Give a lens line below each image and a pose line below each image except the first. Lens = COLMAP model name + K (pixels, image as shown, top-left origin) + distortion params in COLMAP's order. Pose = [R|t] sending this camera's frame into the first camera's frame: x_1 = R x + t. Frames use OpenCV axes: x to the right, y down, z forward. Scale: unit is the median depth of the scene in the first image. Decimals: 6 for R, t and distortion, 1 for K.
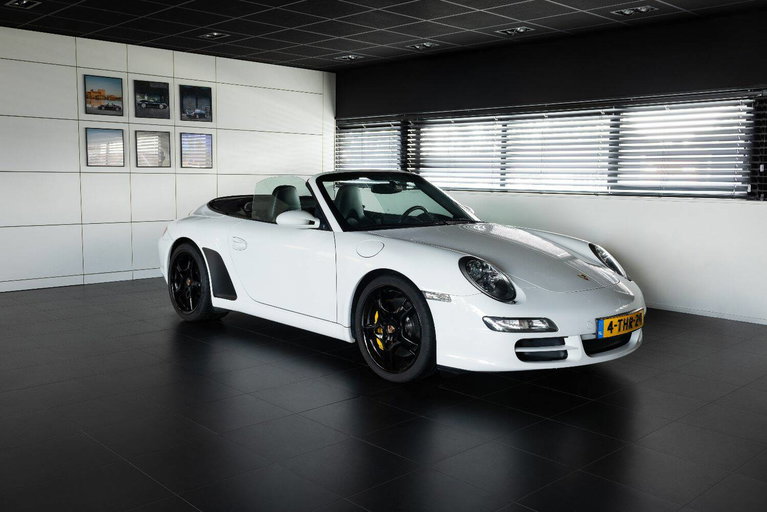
lens RADIAL K [[748.4, 0, 386.6], [0, 748.4, 254.4], [0, 0, 1]] dist [0.006446, 0.000000]
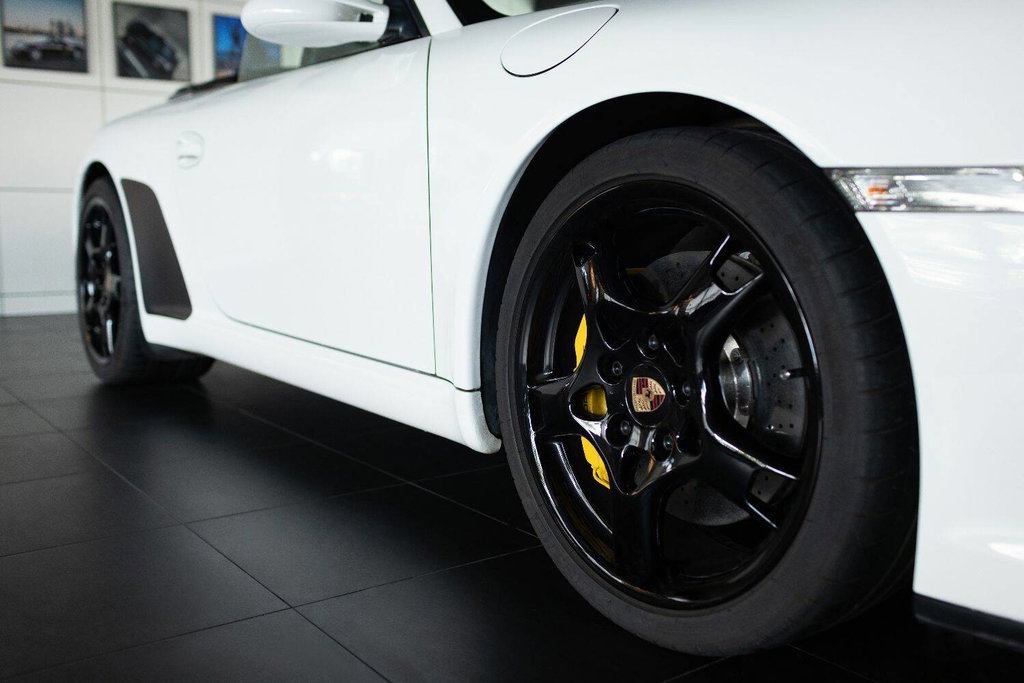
lens RADIAL K [[999.1, 0, 509.6], [0, 999.1, 345.6], [0, 0, 1]] dist [0.006446, 0.000000]
pose [[0.991278, -0.001553, -0.131779, 0.004285], [0.005128, 0.999628, 0.026795, 0.077801], [0.131688, -0.027237, 0.990917, 0.712781]]
